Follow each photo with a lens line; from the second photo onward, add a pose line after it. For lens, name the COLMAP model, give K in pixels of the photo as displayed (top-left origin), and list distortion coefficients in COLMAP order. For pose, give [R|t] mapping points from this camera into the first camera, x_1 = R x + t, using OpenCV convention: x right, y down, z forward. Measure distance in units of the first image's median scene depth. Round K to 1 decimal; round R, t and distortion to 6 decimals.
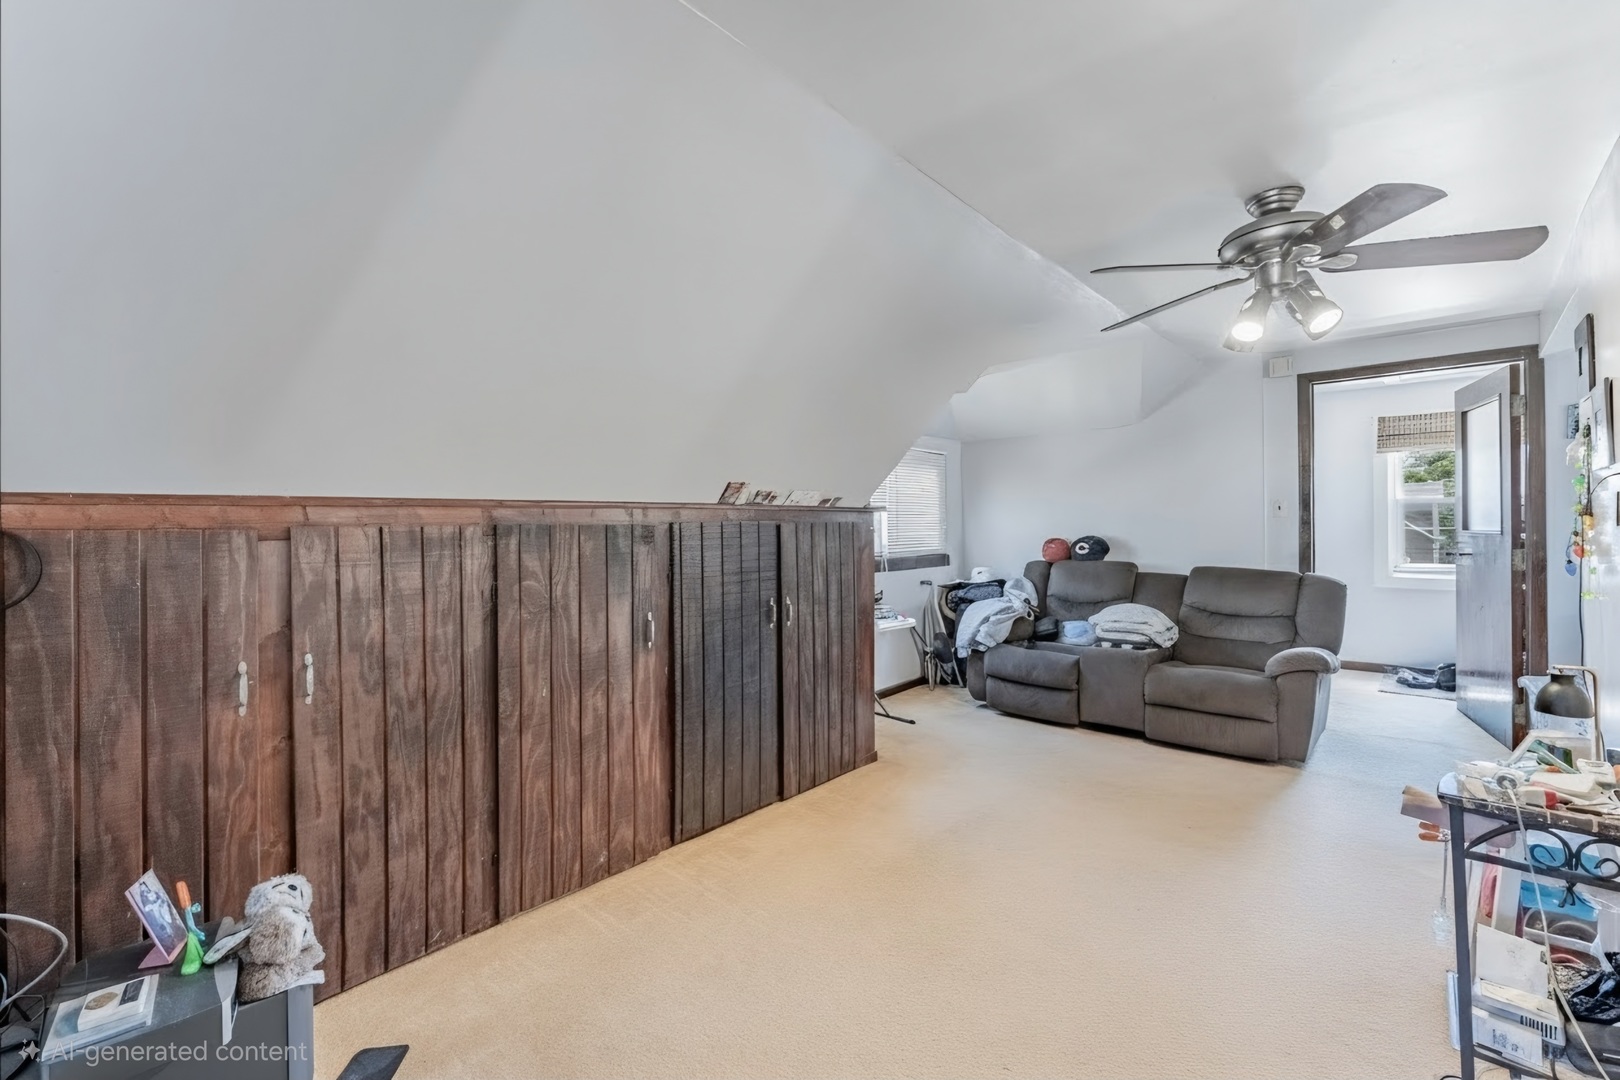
lens RADIAL K [[681.6, 0, 802.7], [0, 681.6, 530.1], [0, 0, 1]] dist [-0.001450, -0.000019]
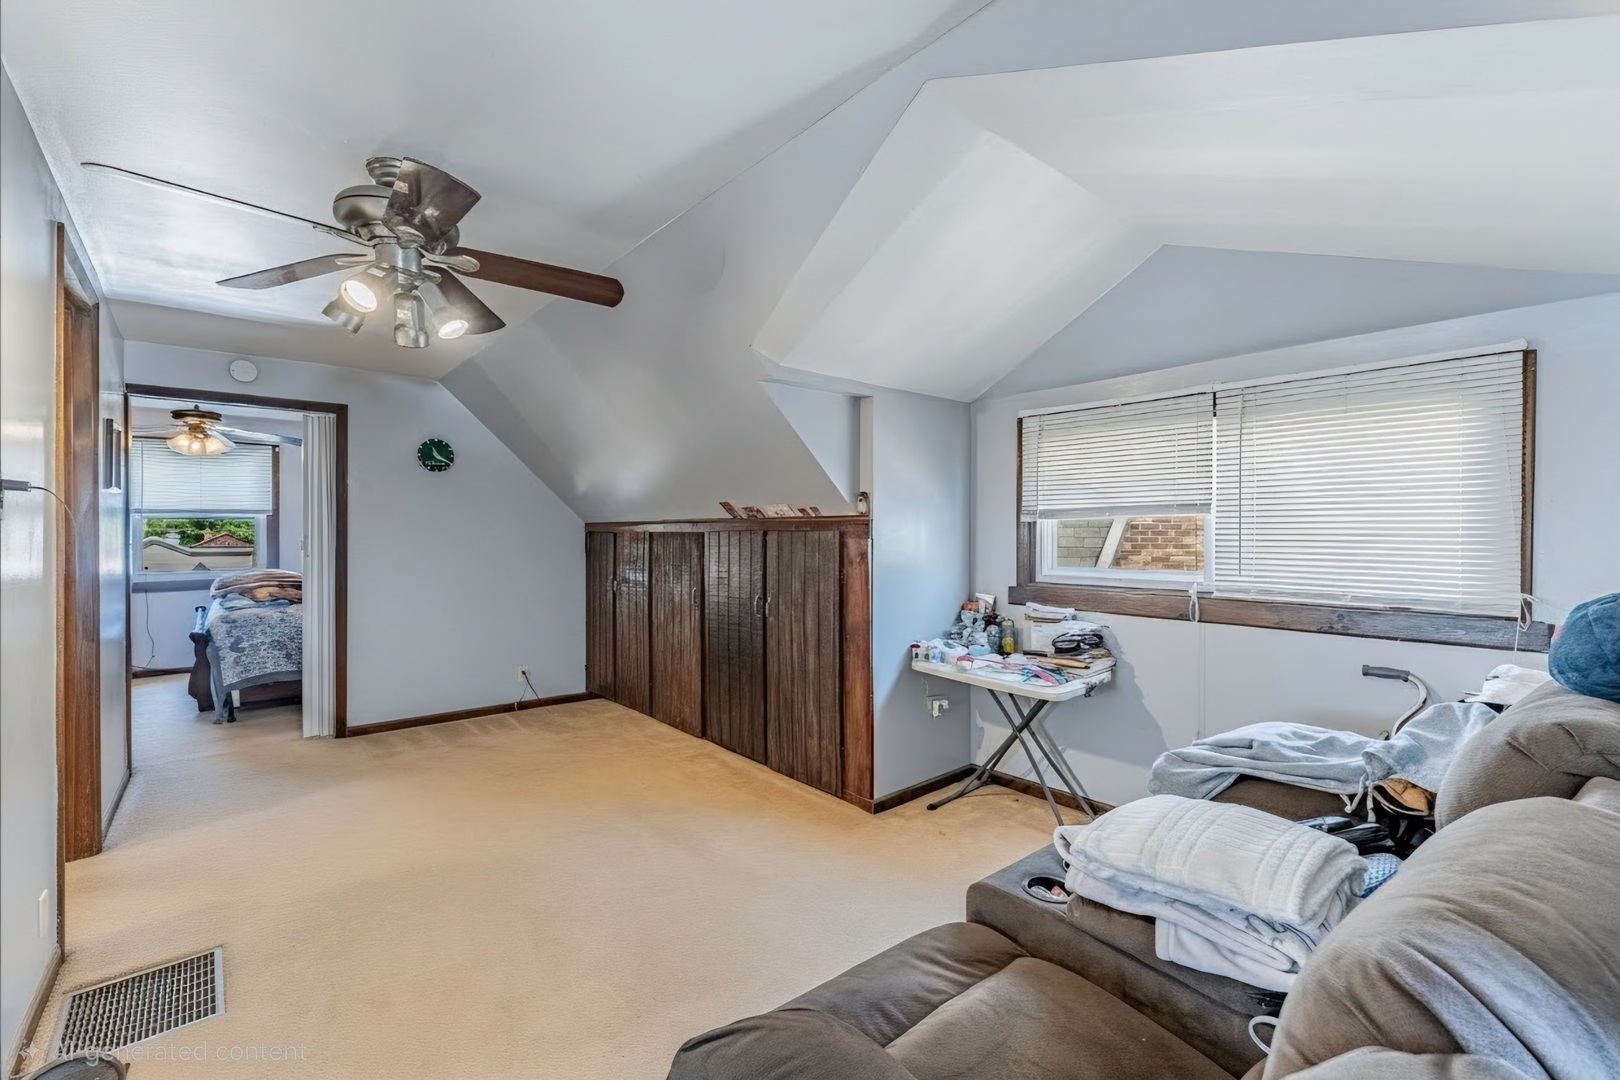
lens RADIAL K [[681.6, 0, 802.7], [0, 681.6, 530.1], [0, 0, 1]] dist [-0.001450, -0.000019]
pose [[-0.112273, 0.009870, -0.993628, 1.253123], [-0.008787, 0.999902, 0.010925, -0.030076], [0.993639, 0.009957, -0.112176, 1.315984]]
